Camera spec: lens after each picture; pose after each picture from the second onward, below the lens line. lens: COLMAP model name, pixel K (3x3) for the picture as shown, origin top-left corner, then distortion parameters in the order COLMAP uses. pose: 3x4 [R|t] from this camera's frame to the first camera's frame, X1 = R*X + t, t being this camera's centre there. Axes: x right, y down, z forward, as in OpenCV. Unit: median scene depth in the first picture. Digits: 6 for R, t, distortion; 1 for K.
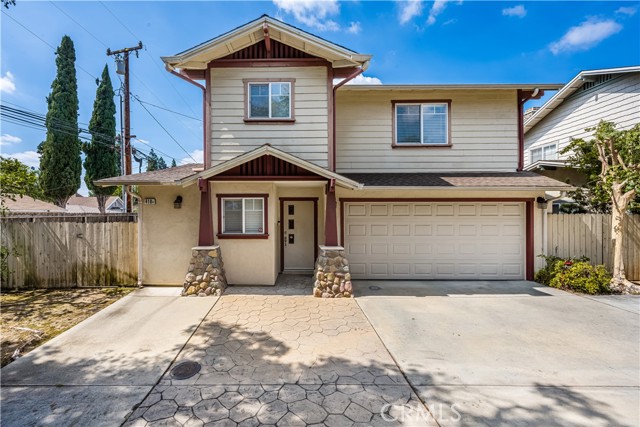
lens RADIAL K [[269.0, 0, 300.0], [0, 269.0, 214.2], [0, 0, 1]] dist [-0.000627, -0.000412]
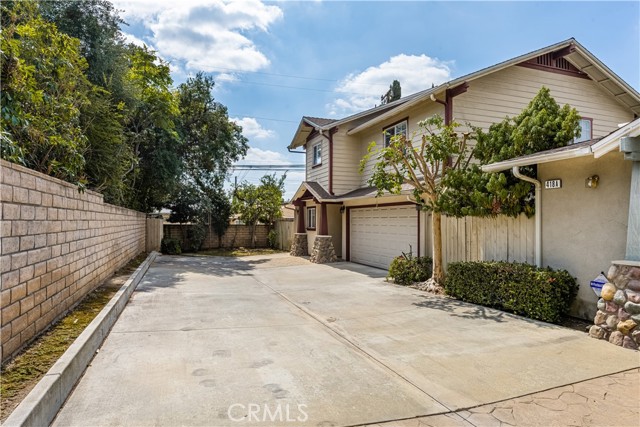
lens RADIAL K [[380.9, 0, 322.0], [0, 380.9, 212.1], [0, 0, 1]] dist [0.003272, 0.000629]
pose [[0.376009, -0.017972, -0.926442, 2.293615], [-0.008141, 0.999709, -0.022698, 0.023628], [0.926580, 0.016077, 0.375753, 0.071287]]
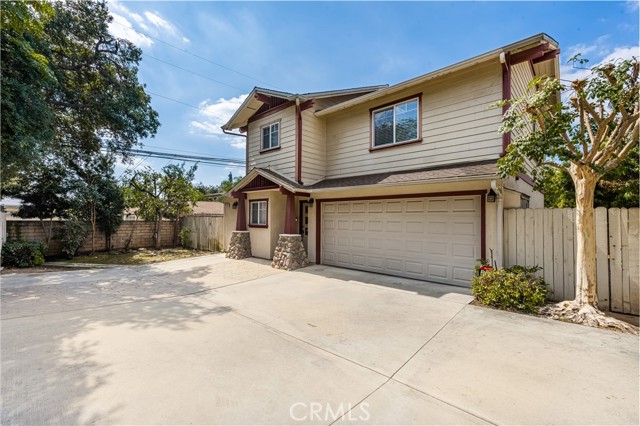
lens RADIAL K [[272.0, 0, 320.3], [0, 272.0, 213.8], [0, 0, 1]] dist [0.005577, -0.000992]
pose [[0.753271, -0.003368, -0.657701, 1.114737], [-0.010979, 0.999783, -0.017694, 0.035443], [0.657618, 0.020549, 0.753071, 0.040401]]
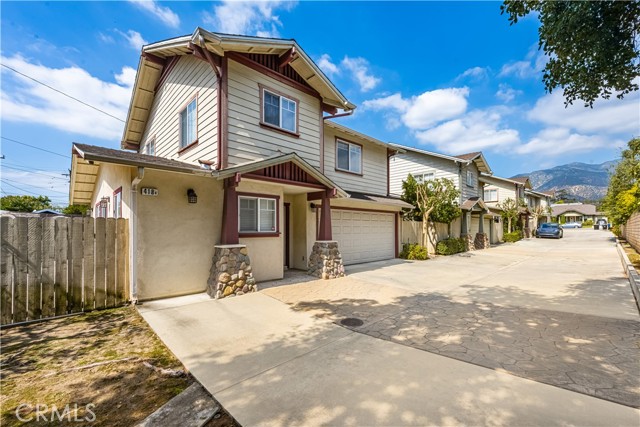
lens RADIAL K [[269.0, 0, 330.5], [0, 269.0, 231.1], [0, 0, 1]] dist [-0.000627, -0.000412]
pose [[0.698140, -0.003898, 0.715950, -0.770830], [0.005776, 0.999983, -0.000187, 0.071042], [-0.715938, 0.004266, 0.698151, 0.079723]]
